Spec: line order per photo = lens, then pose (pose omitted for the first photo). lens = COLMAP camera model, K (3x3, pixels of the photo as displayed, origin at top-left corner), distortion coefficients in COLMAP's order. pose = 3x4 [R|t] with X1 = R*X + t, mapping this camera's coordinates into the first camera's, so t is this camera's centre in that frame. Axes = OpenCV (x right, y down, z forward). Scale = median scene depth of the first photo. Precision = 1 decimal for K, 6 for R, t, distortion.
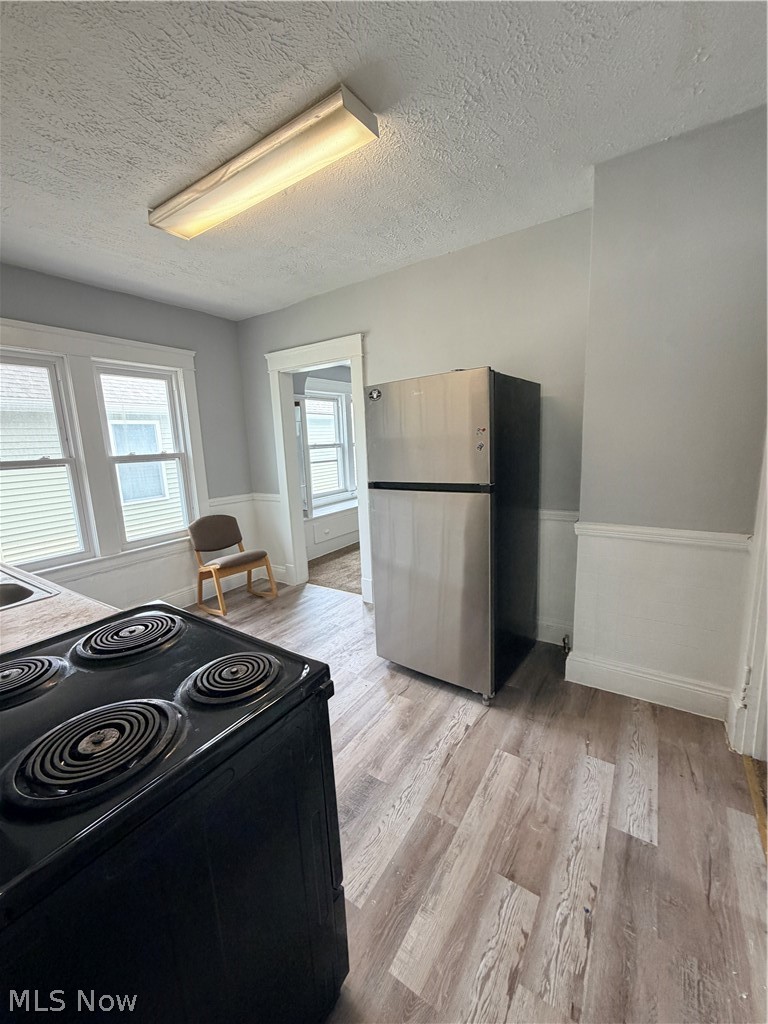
lens RADIAL K [[409.6, 0, 387.7], [0, 409.6, 509.5], [0, 0, 1]] dist [0.001538, 0.000995]
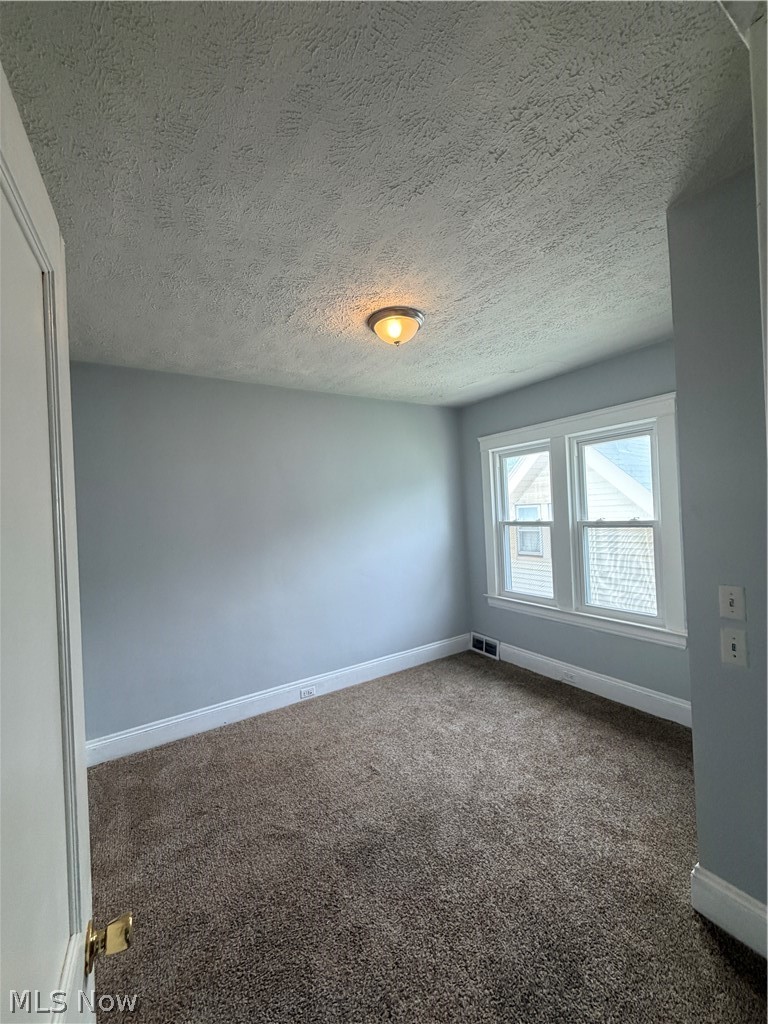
lens RADIAL K [[409.6, 0, 381.4], [0, 409.6, 517.1], [0, 0, 1]] dist [0.001538, 0.000995]
pose [[-0.475794, 0.045844, -0.878361, 1.126310], [-0.109193, 0.987837, 0.110705, -0.444283], [0.872753, 0.148583, -0.465001, 2.295693]]
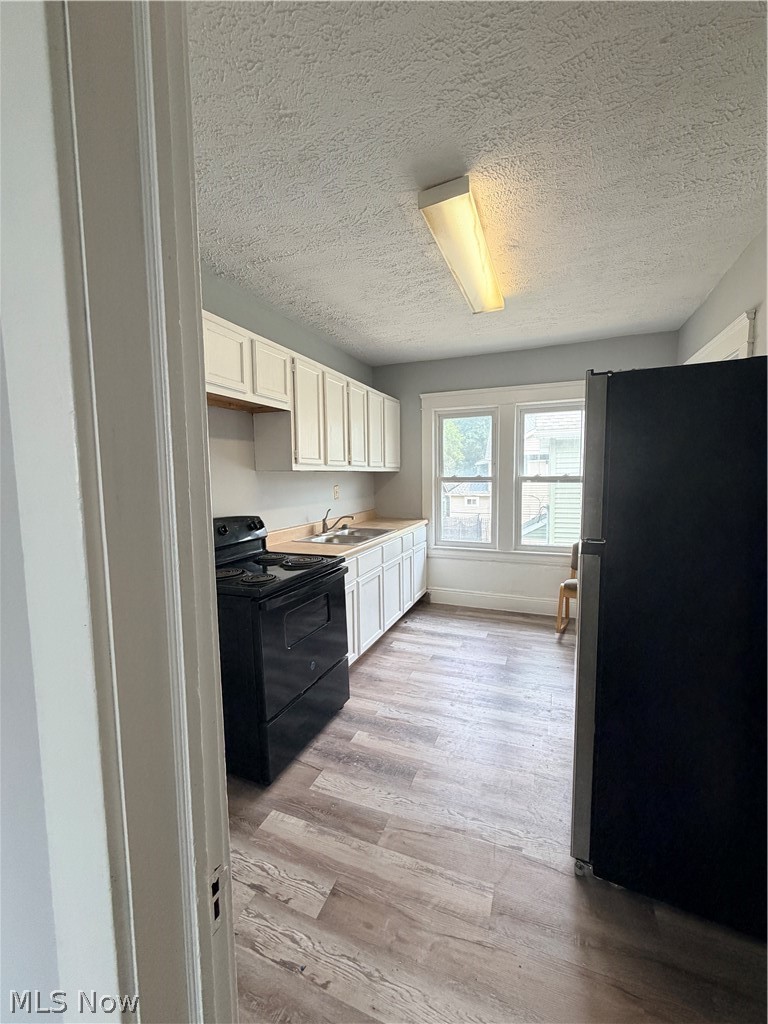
lens RADIAL K [[409.6, 0, 383.7], [0, 409.6, 510.0], [0, 0, 1]] dist [0.001538, 0.000995]
pose [[0.188541, 0.121821, -0.974480, 1.143765], [-0.161319, 0.982639, 0.091630, -0.163937], [0.968725, 0.139927, 0.204920, 0.724190]]
